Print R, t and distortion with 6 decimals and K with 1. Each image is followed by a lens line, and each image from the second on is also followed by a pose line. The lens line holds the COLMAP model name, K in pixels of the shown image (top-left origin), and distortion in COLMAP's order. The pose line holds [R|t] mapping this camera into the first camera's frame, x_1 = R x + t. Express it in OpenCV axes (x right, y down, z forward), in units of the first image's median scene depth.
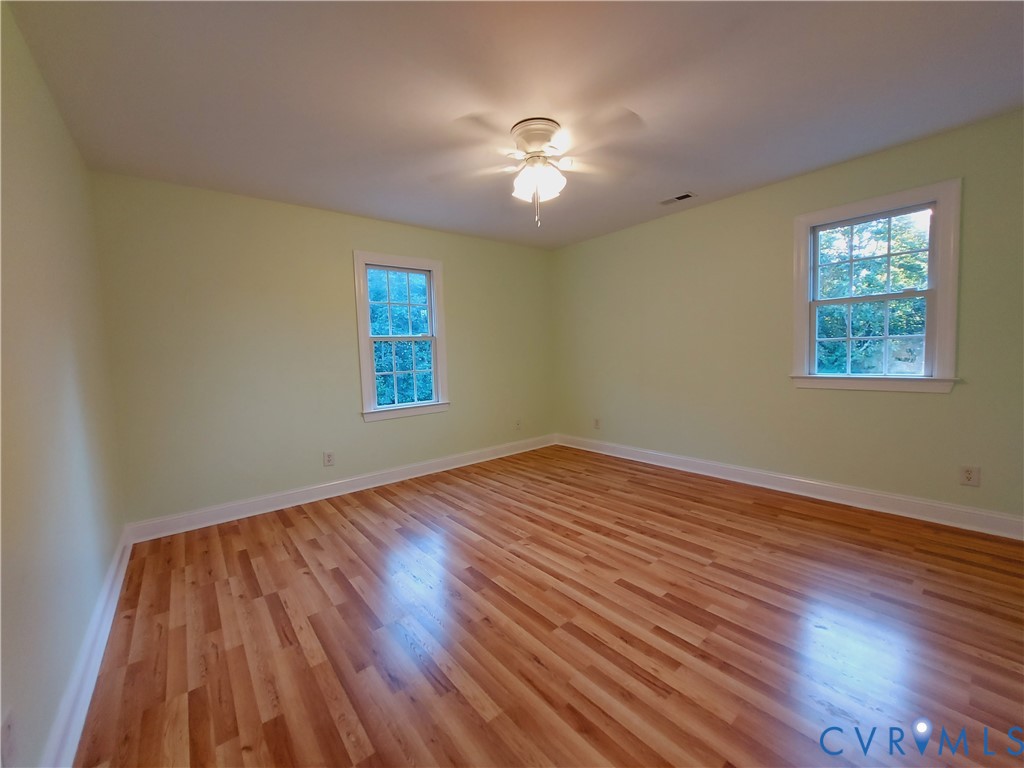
lens RADIAL K [[407.4, 0, 513.8], [0, 407.4, 374.6], [0, 0, 1]] dist [-0.014078, -0.001000]
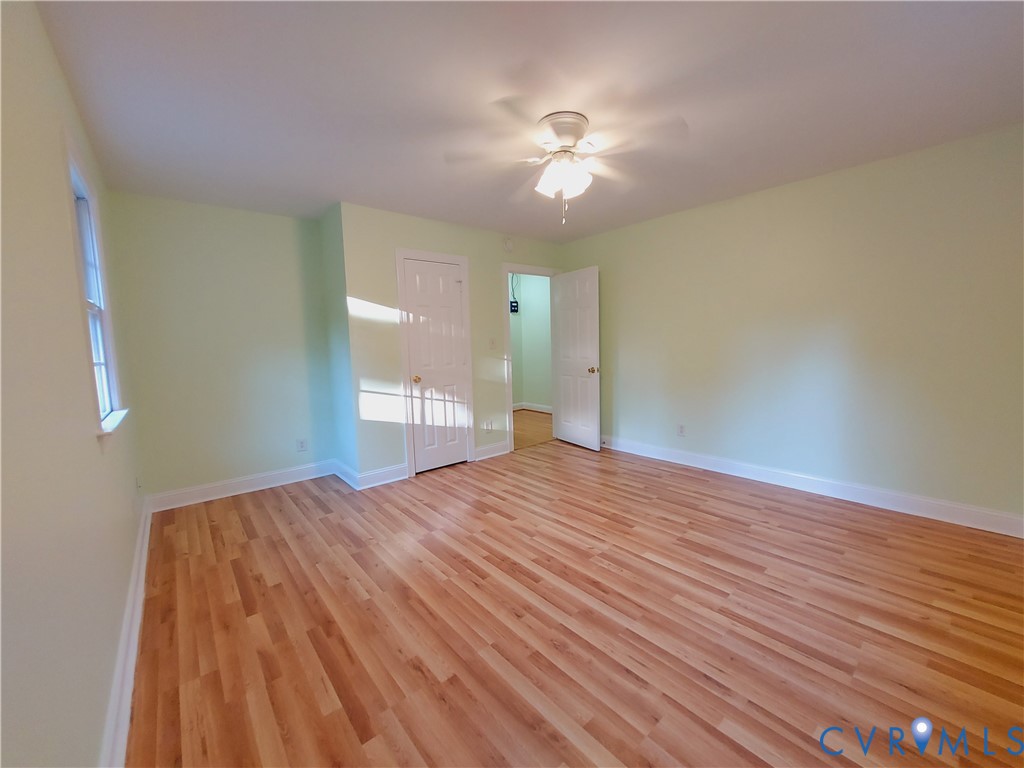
lens RADIAL K [[407.4, 0, 512.6], [0, 407.4, 384.3], [0, 0, 1]] dist [-0.014078, -0.001000]
pose [[-0.997993, 0.063074, -0.005624, 0.181650], [0.061382, 0.985381, 0.158923, -0.124916], [0.015566, 0.158259, -0.987275, 1.722962]]
